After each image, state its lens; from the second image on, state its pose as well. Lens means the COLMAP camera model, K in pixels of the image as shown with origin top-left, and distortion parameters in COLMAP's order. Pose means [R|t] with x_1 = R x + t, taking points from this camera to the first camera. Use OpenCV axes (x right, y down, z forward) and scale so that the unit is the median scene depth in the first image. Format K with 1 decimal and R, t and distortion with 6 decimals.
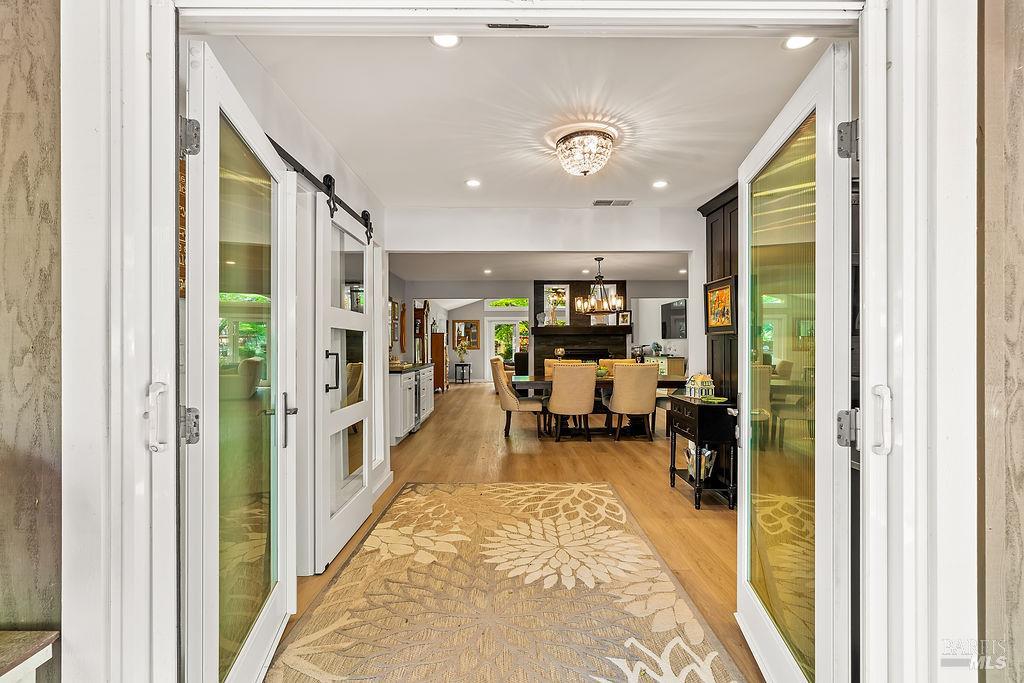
lens RADIAL K [[454.9, 0, 517.1], [0, 454.9, 344.7], [0, 0, 1]] dist [-0.003797, -0.000013]
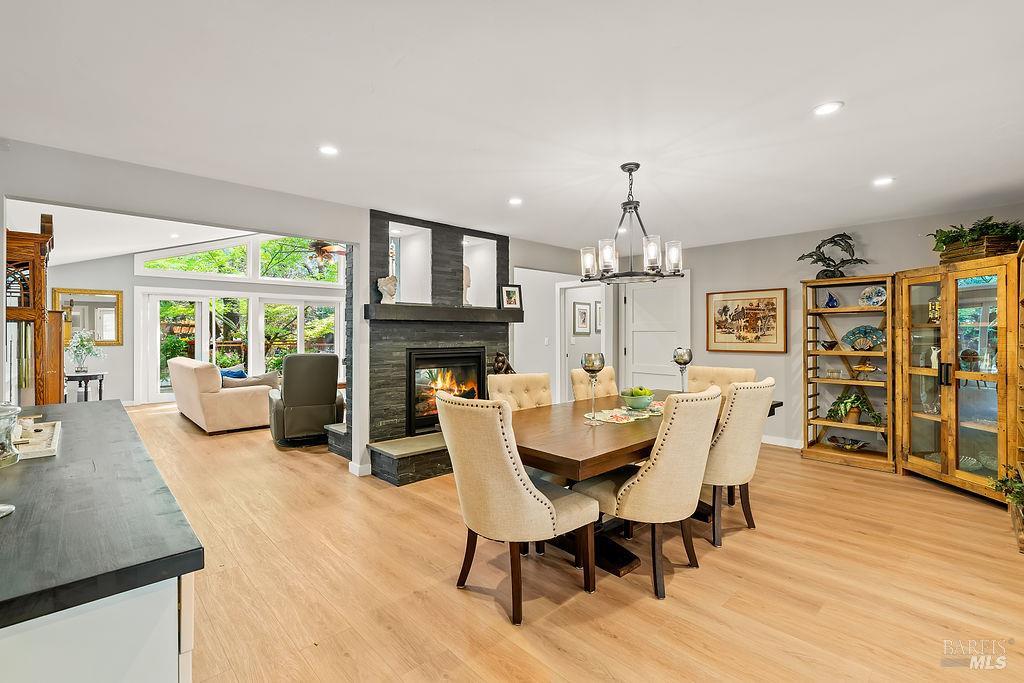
lens RADIAL K [[454.9, 0, 512.3], [0, 454.9, 334.4], [0, 0, 1]] dist [-0.003797, -0.000013]
pose [[0.744527, 0.001838, 0.667589, -0.406215], [-0.000882, 0.999998, -0.001769, -0.011484], [-0.667591, 0.000728, 0.744528, 1.208538]]
